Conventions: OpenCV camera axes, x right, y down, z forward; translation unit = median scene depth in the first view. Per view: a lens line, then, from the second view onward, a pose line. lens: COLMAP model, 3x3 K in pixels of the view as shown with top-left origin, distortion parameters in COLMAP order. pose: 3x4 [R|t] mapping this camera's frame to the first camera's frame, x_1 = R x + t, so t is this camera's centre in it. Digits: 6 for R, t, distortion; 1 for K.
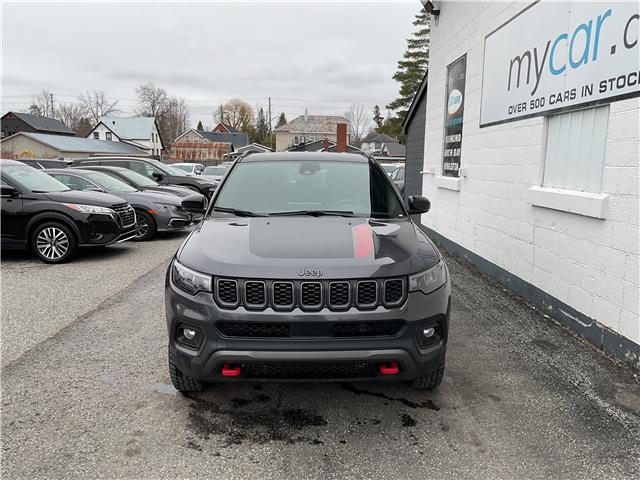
lens RADIAL K [[529.0, 0, 319.9], [0, 529.0, 243.2], [0, 0, 1]] dist [0.055314, -0.112416]
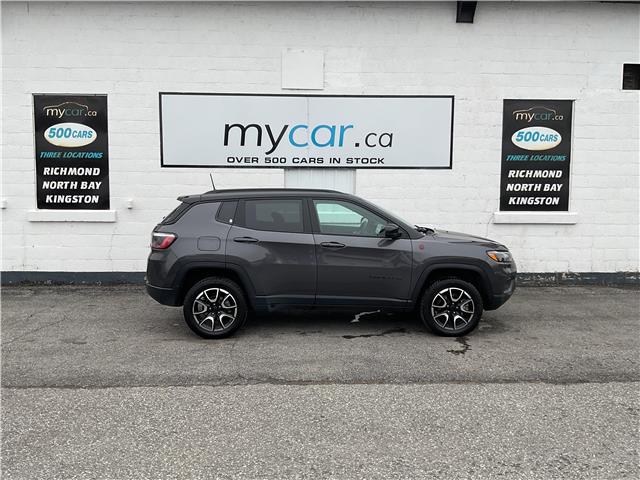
lens RADIAL K [[526.2, 0, 320.0], [0, 526.2, 240.0], [0, 0, 1]] dist [0.103742, -0.211159]
pose [[-0.012280, -0.093836, 0.995512, -1.443096], [0.146734, 0.984640, 0.094622, -0.185733], [-0.989100, 0.147237, 0.001678, 1.070316]]
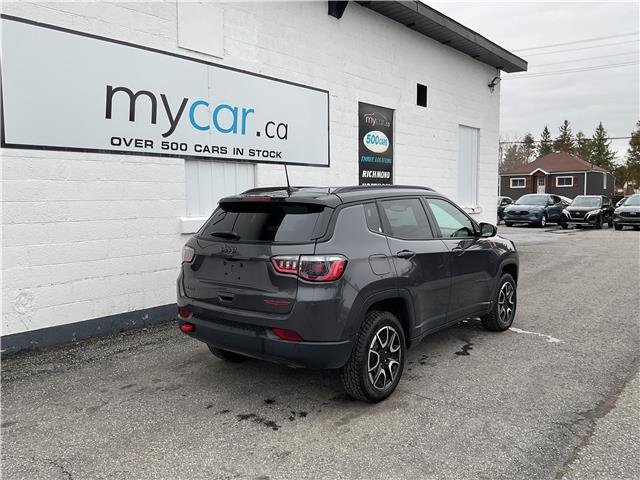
lens RADIAL K [[526.2, 0, 320.0], [0, 526.2, 240.0], [0, 0, 1]] dist [0.103742, -0.211159]
pose [[-0.759271, -0.058591, 0.648131, -0.693160], [0.098046, 0.974272, 0.202933, -0.318134], [-0.643346, 0.217628, -0.733992, 2.001808]]
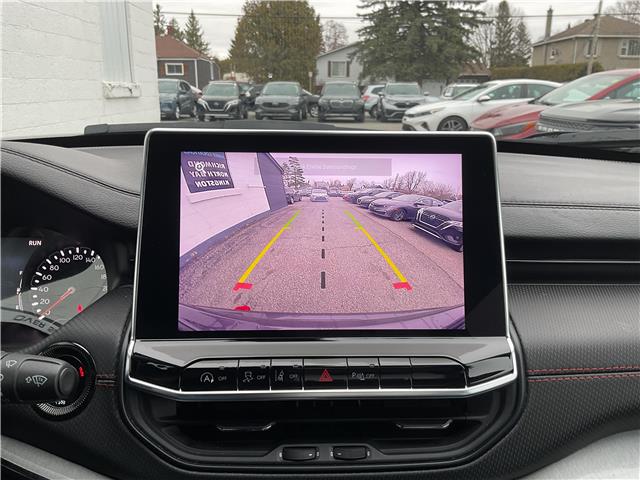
lens RADIAL K [[529.0, 0, 319.9], [0, 529.0, 243.2], [0, 0, 1]] dist [0.055314, -0.112416]
pose [[-0.999705, -0.019721, -0.014211, -0.024119], [-0.023868, 0.907126, 0.420182, -0.087614], [0.004605, 0.420397, -0.907329, 0.989478]]
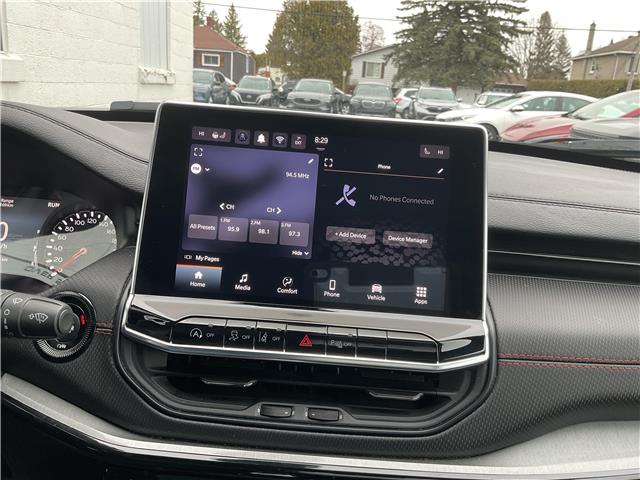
lens RADIAL K [[529.0, 0, 319.9], [0, 529.0, 243.2], [0, 0, 1]] dist [0.055314, -0.112416]
pose [[-0.995038, -0.096007, 0.026106, -0.029749], [-0.075961, 0.902534, 0.423866, -0.086325], [-0.064256, 0.419780, -0.905349, 0.996111]]
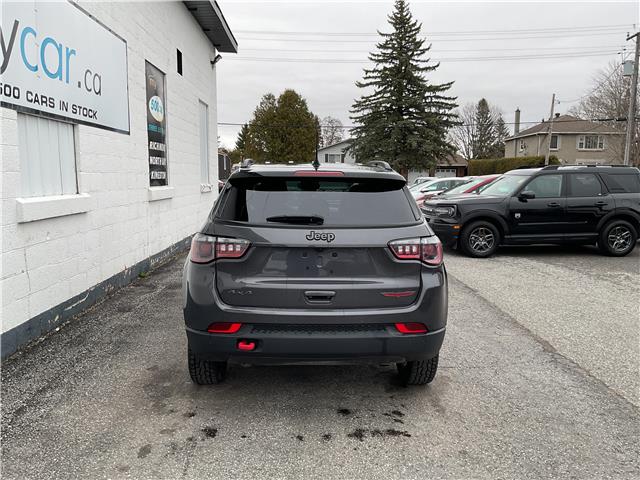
lens RADIAL K [[526.2, 0, 320.0], [0, 526.2, 240.0], [0, 0, 1]] dist [0.103742, -0.211159]
pose [[-0.999712, -0.020636, -0.012282, -0.035443], [-0.023189, 0.962467, 0.270406, -0.323917], [0.006241, 0.270612, -0.962668, 2.125029]]
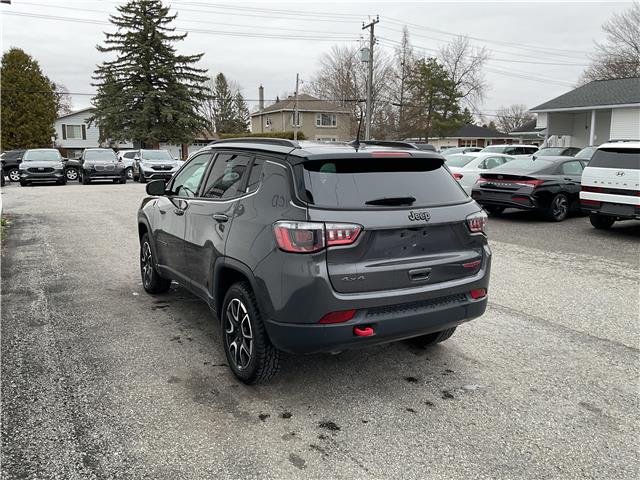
lens RADIAL K [[526.2, 0, 320.0], [0, 526.2, 240.0], [0, 0, 1]] dist [0.103742, -0.211159]
pose [[-0.879708, 0.061276, -0.471550, 0.395393], [-0.088937, 0.952961, 0.289752, -0.307315], [0.467123, 0.296835, -0.832877, 2.007353]]
